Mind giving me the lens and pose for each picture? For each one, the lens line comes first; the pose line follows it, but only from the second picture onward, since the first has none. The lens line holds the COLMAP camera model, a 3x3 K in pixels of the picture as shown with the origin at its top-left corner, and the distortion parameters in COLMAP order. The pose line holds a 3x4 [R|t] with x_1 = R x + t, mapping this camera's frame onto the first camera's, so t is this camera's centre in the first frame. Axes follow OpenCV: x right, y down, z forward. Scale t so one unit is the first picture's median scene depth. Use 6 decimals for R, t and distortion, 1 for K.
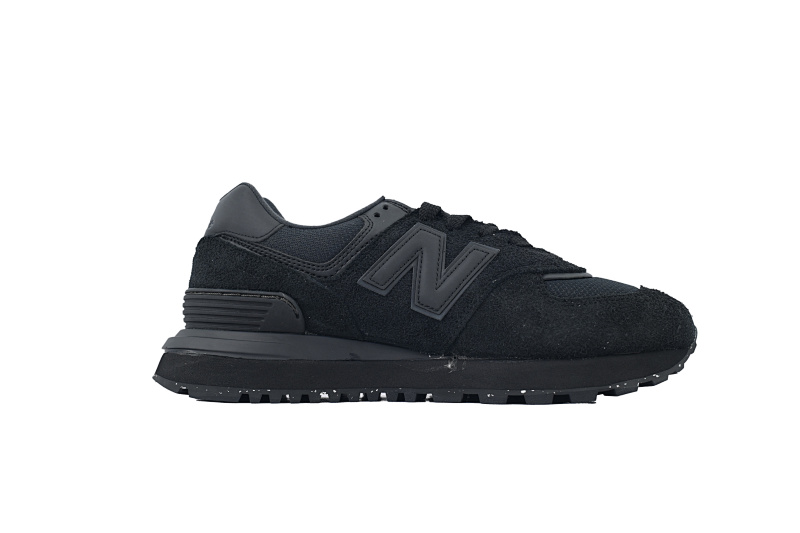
lens RADIAL K [[672.6, 0, 401.6], [0, 672.6, 263.7], [0, 0, 1]] dist [0.012722, 0.003712]
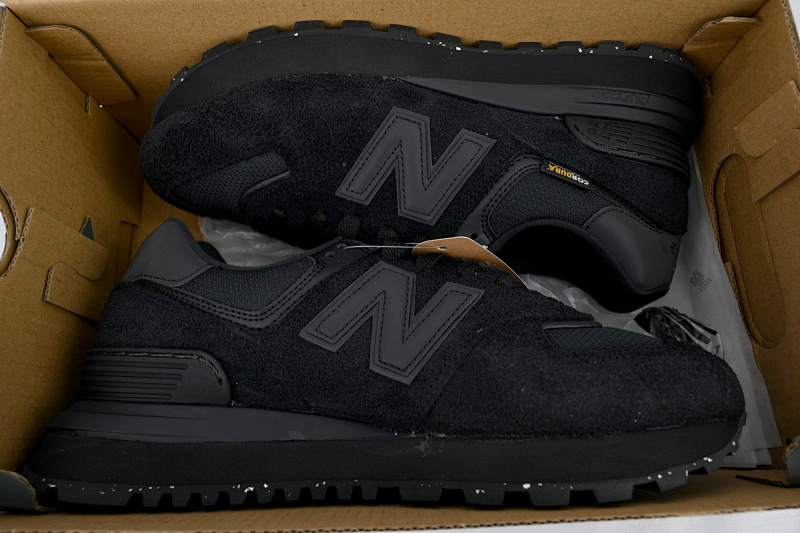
lens RADIAL K [[562.4, 0, 399.5], [0, 562.4, 266.5], [0, 0, 1]] dist [0.021851, 0.001070]
pose [[0.999545, -0.004730, 0.029784, 0.028564], [0.008757, 0.990591, -0.136572, 0.039014], [-0.028857, 0.136770, 0.990182, 0.358235]]
